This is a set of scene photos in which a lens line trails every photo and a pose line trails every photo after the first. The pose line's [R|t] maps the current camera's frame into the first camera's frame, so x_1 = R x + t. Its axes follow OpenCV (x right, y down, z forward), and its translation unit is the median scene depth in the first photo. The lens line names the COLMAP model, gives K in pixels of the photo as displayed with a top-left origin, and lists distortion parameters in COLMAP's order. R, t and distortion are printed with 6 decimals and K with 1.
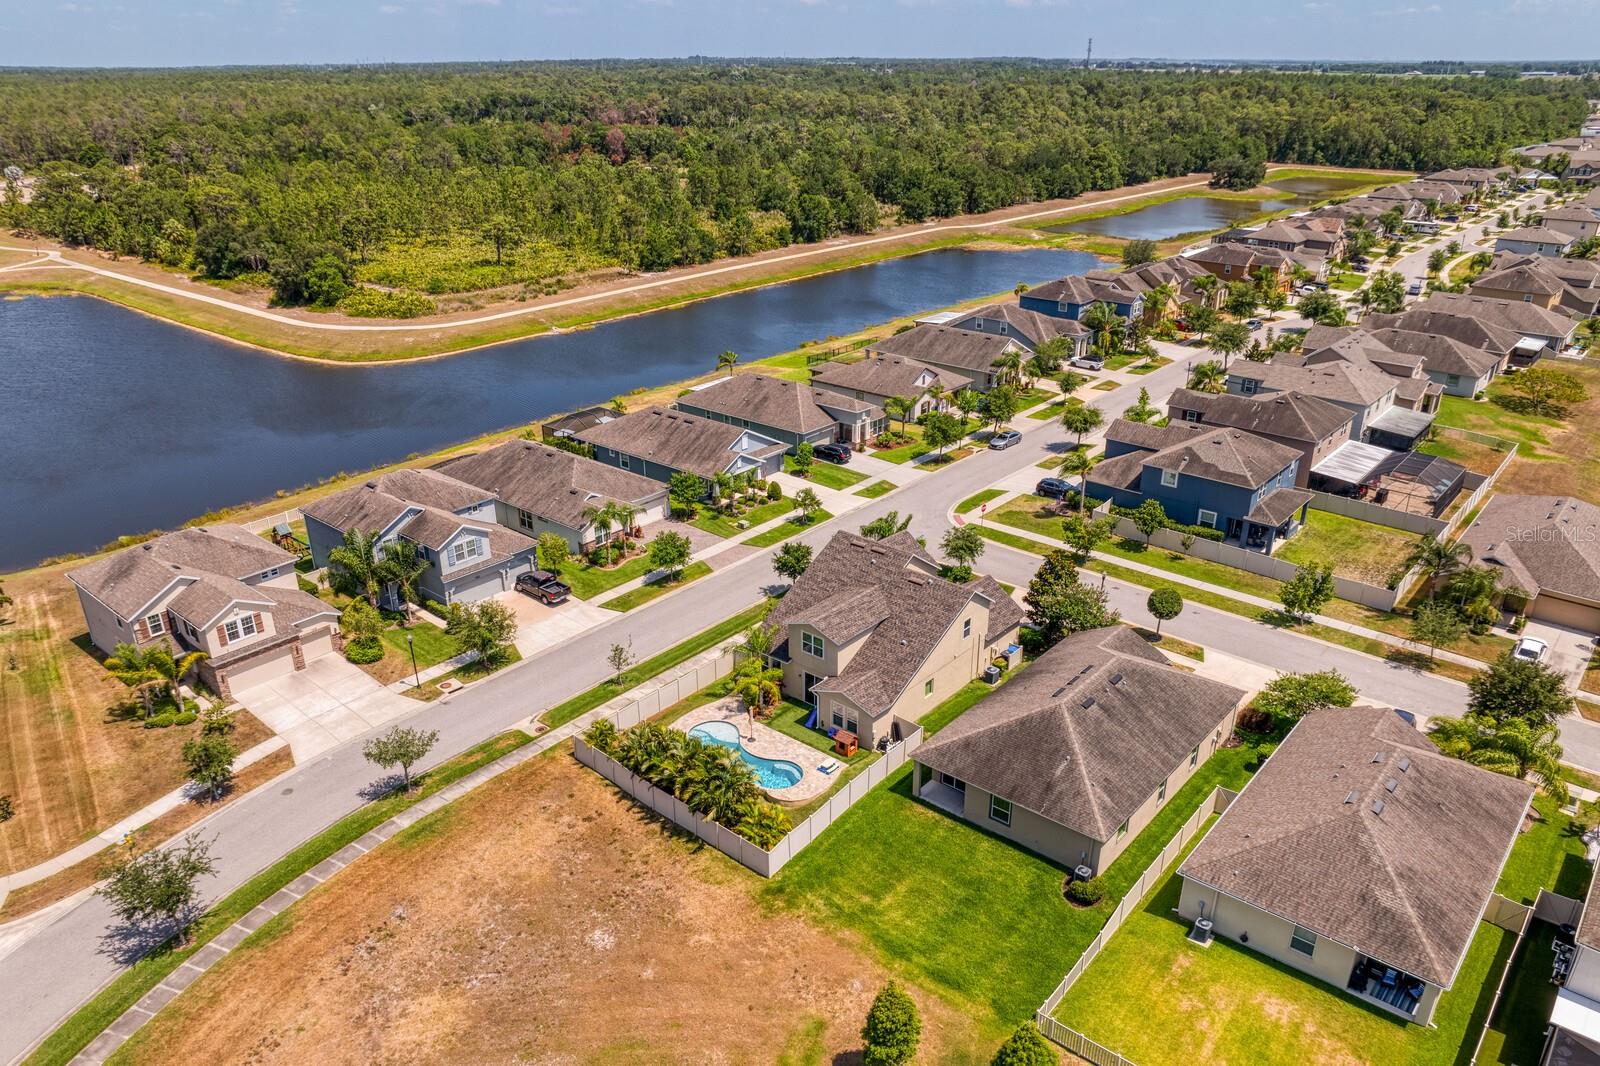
lens RADIAL K [[1118.9, 0, 800.0], [0, 1118.9, 533.0], [0, 0, 1]] dist [-0.003456, -0.066778]
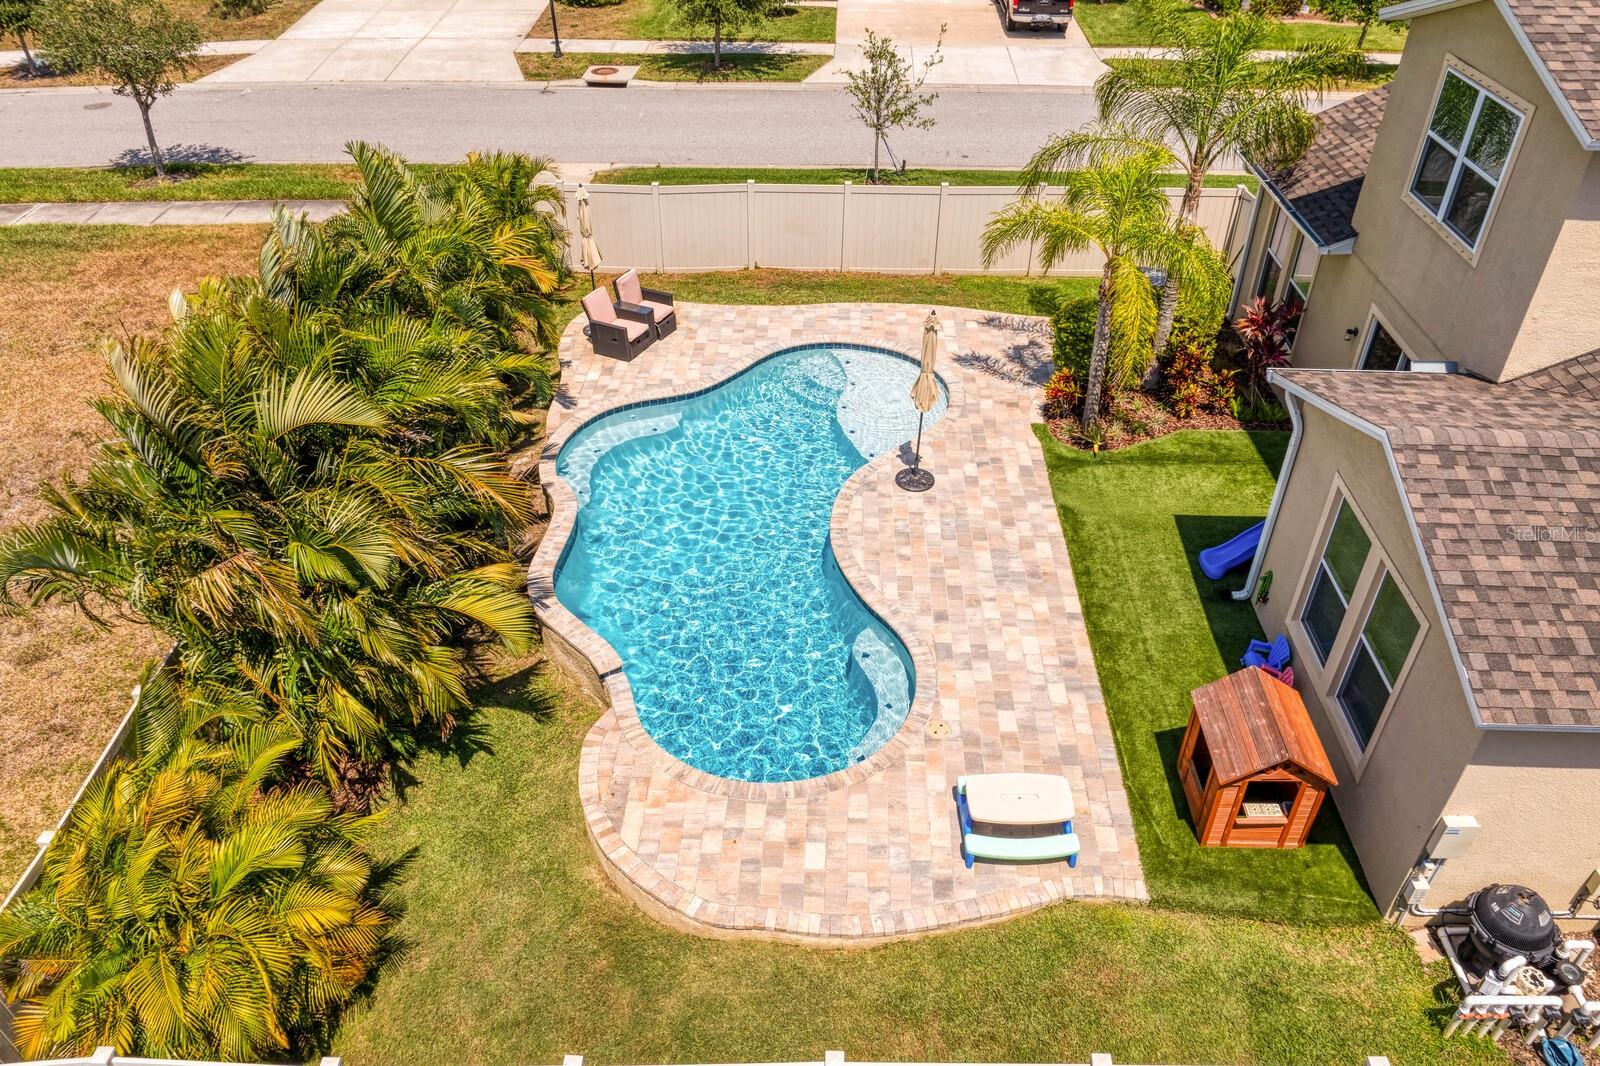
lens RADIAL K [[1136.3, 0, 816.5], [0, 1136.3, 532.3], [0, 0, 1]] dist [-0.030122, 0.003006]
pose [[0.635175, 0.480399, -0.604788, 0.071283], [-0.312400, 0.875915, 0.367667, 0.106524], [0.706370, -0.044597, 0.706436, 0.741587]]
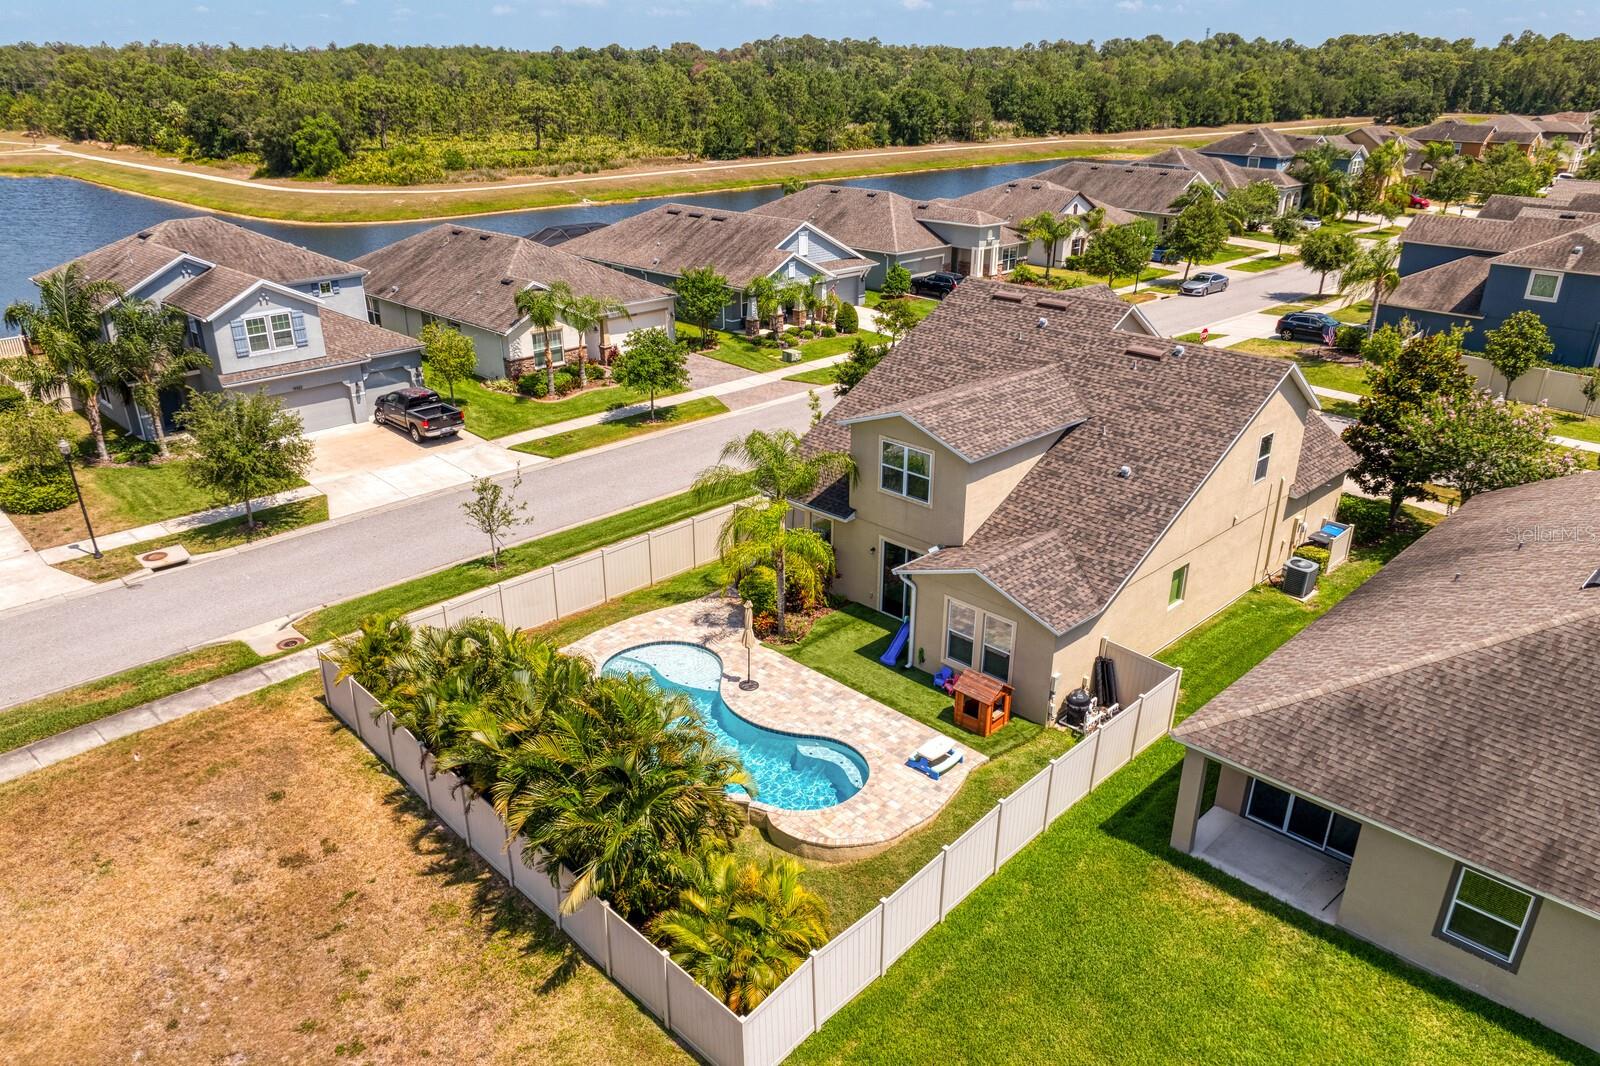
lens RADIAL K [[1136.3, 0, 816.5], [0, 1136.3, 532.3], [0, 0, 1]] dist [-0.030122, 0.003006]
pose [[0.997368, 0.040424, -0.060197, 0.004128], [-0.040481, 0.999180, 0.000267, 0.112641], [0.060158, 0.002170, 0.998187, 0.515661]]
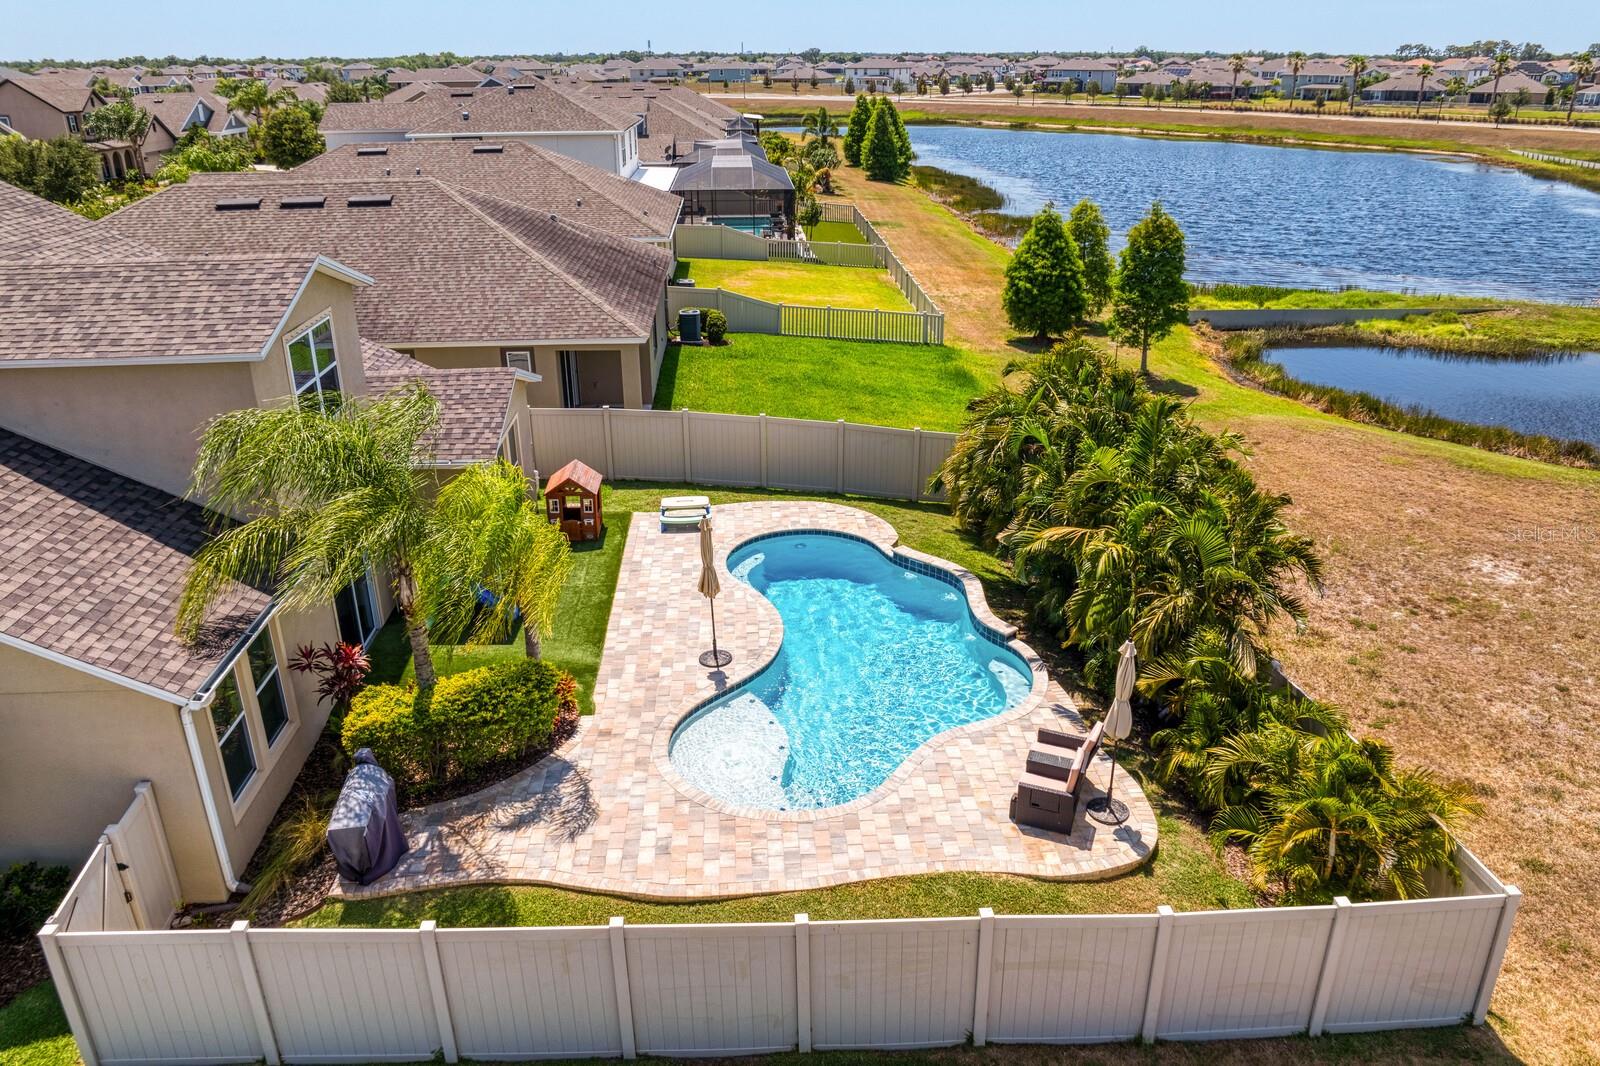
lens RADIAL K [[1136.3, 0, 816.5], [0, 1136.3, 532.3], [0, 0, 1]] dist [-0.030122, 0.003006]
pose [[-0.703526, -0.267607, 0.658360, -0.196533], [0.283252, 0.744043, 0.605119, 0.013263], [-0.651781, 0.612199, -0.447654, 0.963220]]
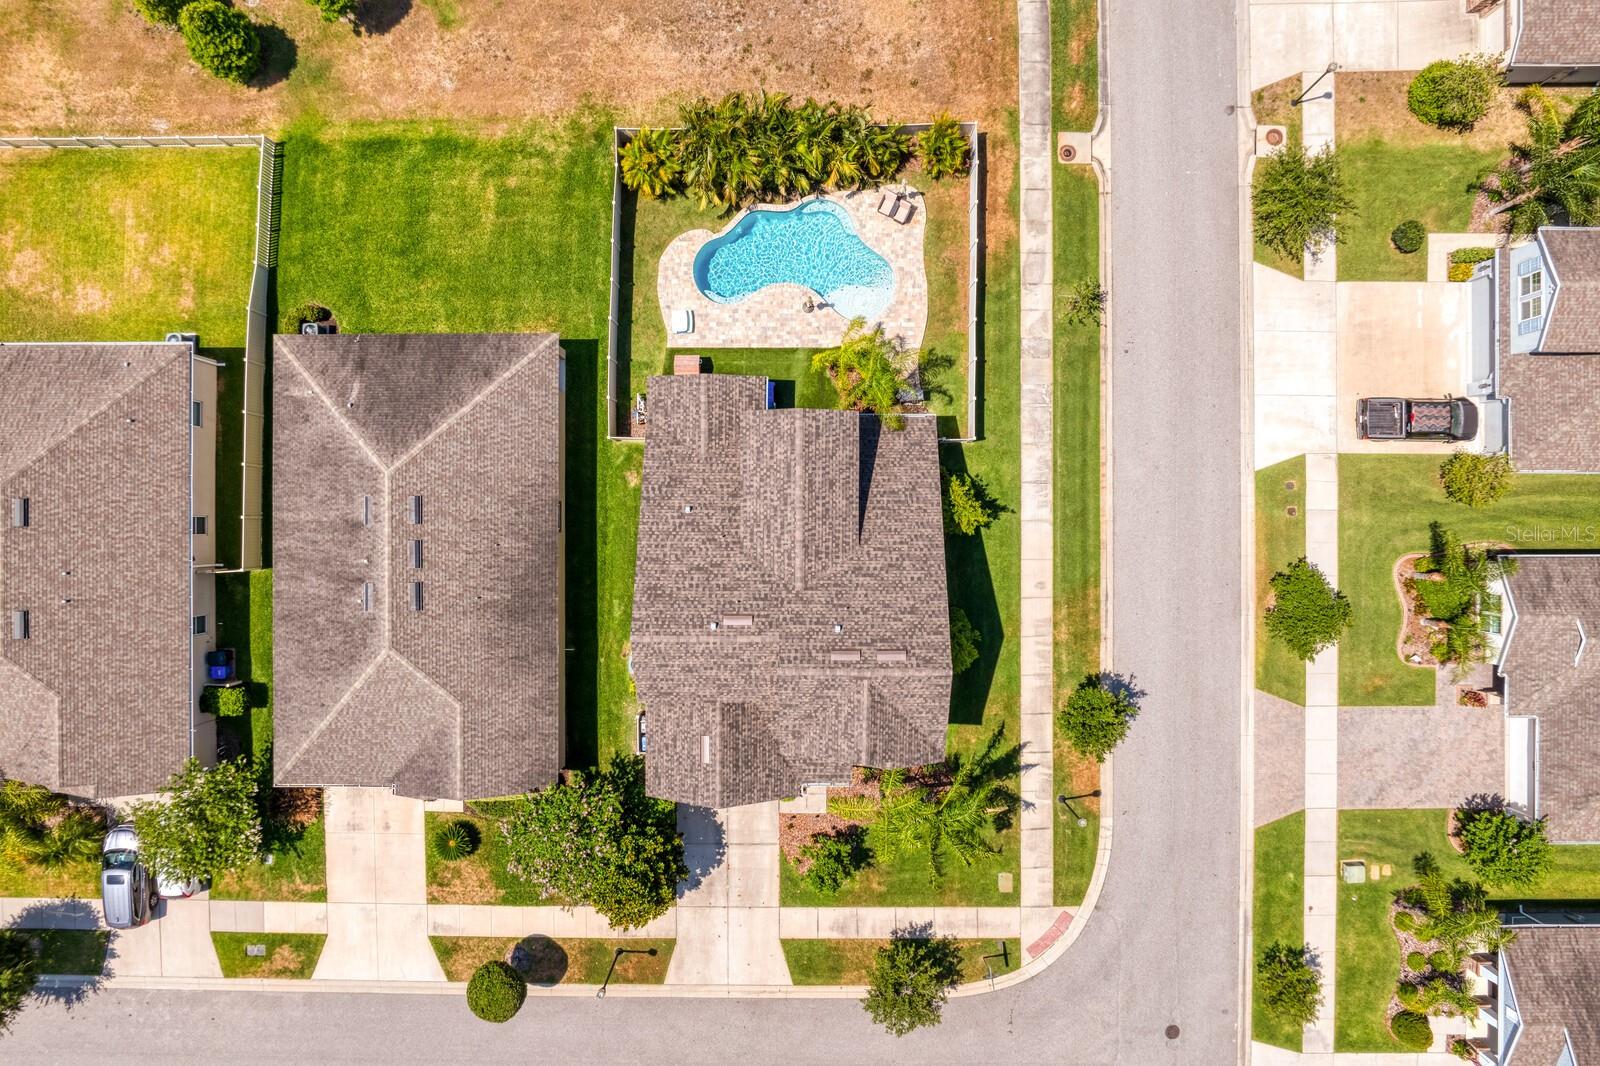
lens RADIAL K [[1136.3, 0, 816.5], [0, 1136.3, 532.3], [0, 0, 1]] dist [-0.030122, 0.003006]
pose [[-0.758494, 0.651419, 0.018451, 0.029829], [-0.244874, -0.311134, 0.918277, -0.475958], [0.603924, 0.691989, 0.395508, 0.724251]]
